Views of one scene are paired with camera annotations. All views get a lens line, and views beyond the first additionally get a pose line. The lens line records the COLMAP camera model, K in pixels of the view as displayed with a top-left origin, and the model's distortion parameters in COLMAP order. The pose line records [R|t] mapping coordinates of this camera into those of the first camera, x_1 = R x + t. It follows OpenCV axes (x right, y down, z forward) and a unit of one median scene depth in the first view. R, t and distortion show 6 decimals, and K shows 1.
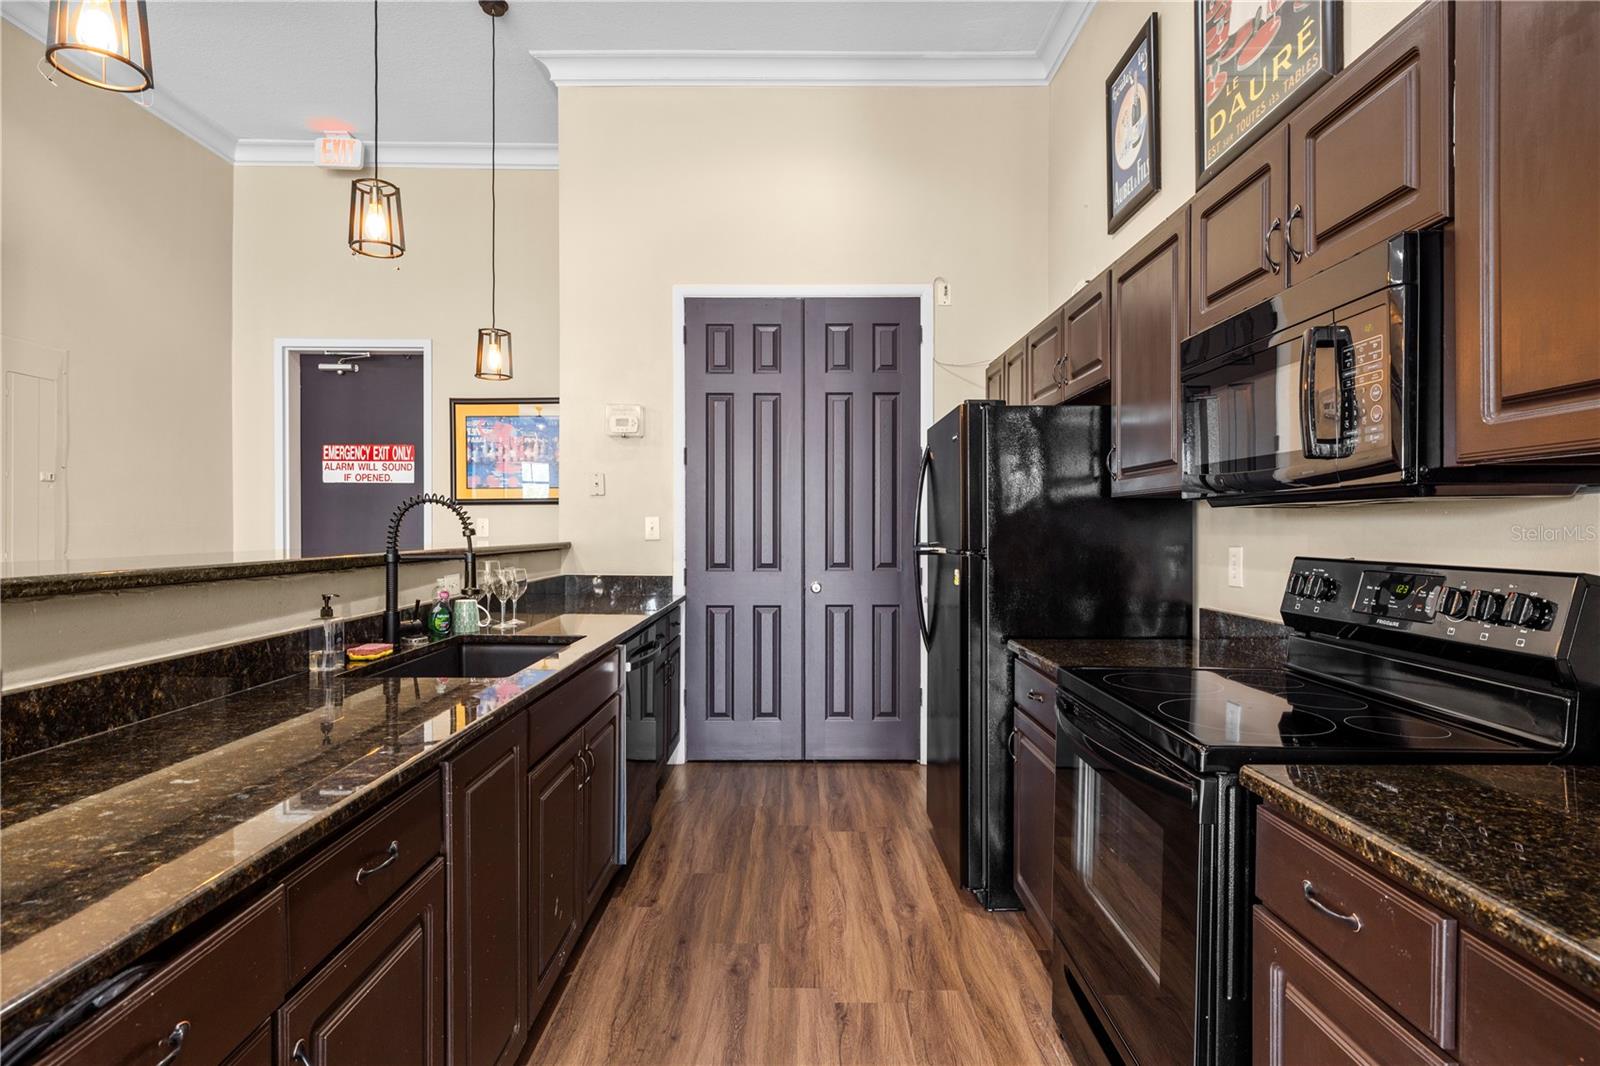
lens RADIAL K [[817.1, 0, 800.0], [0, 817.1, 533.0], [0, 0, 1]] dist [-0.000460, -0.000436]
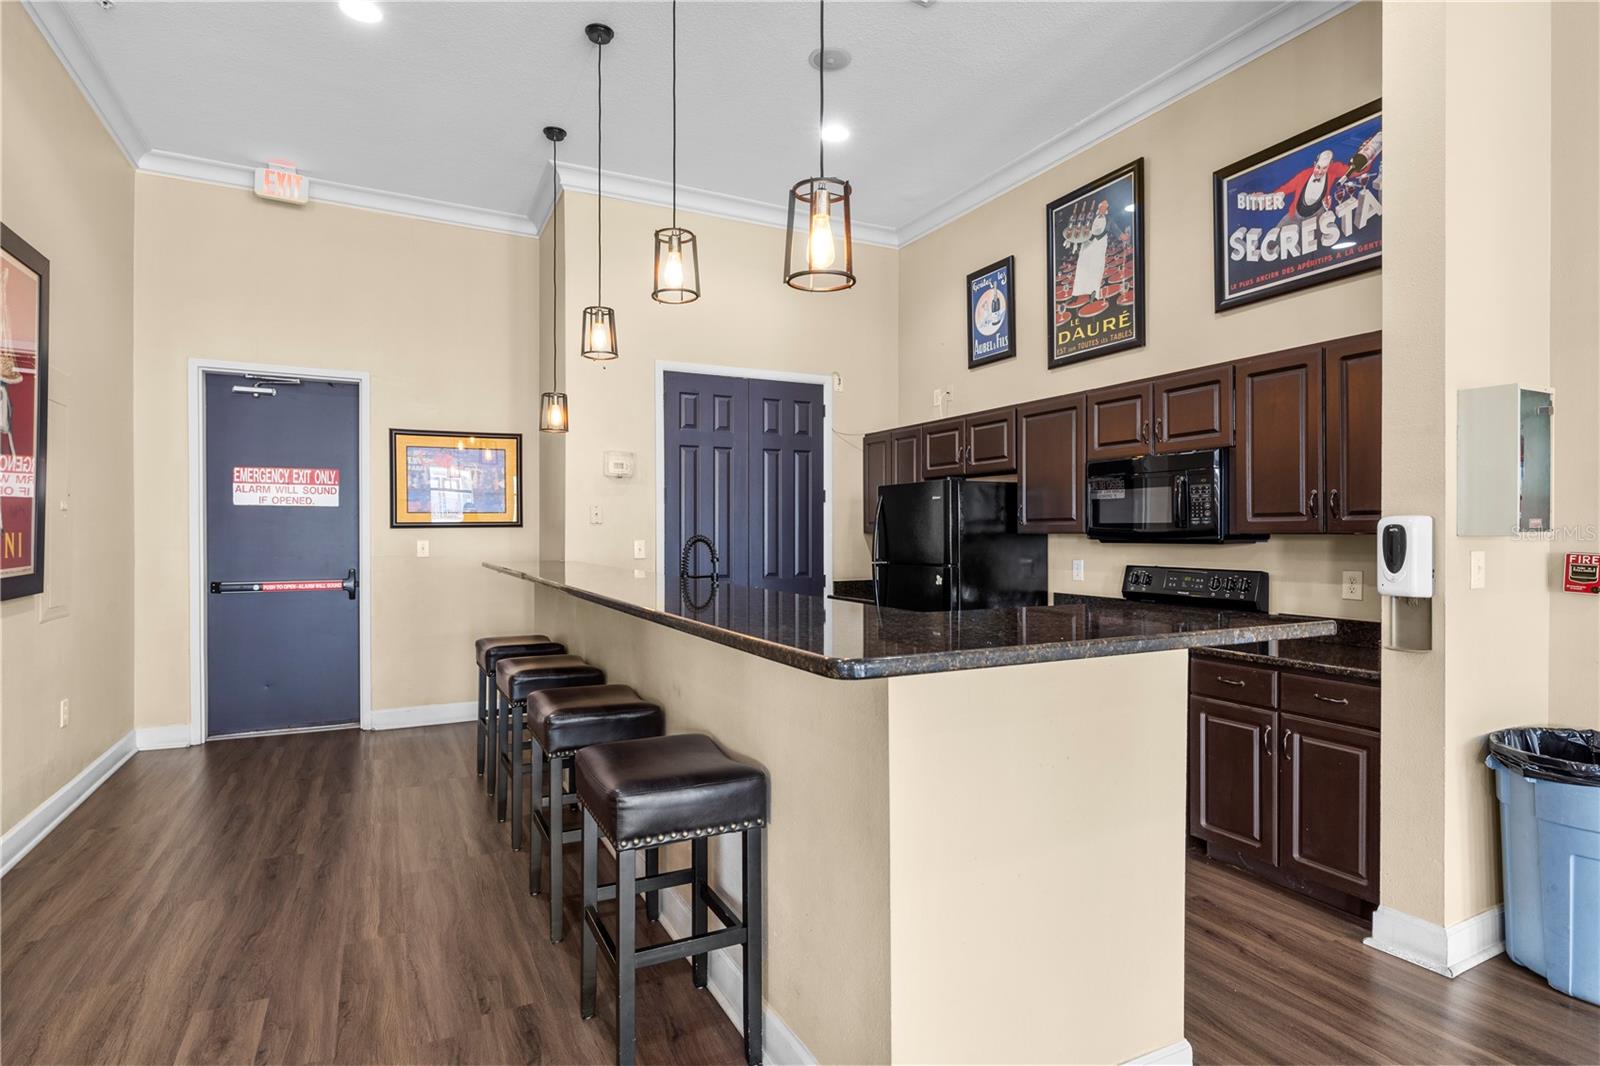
lens RADIAL K [[817.1, 0, 800.0], [0, 817.1, 533.0], [0, 0, 1]] dist [-0.000460, -0.000436]
pose [[0.890653, -0.003336, 0.454672, -0.454810], [0.005972, 0.999973, -0.004361, -0.020654], [-0.454645, 0.006599, 0.890648, -0.207835]]
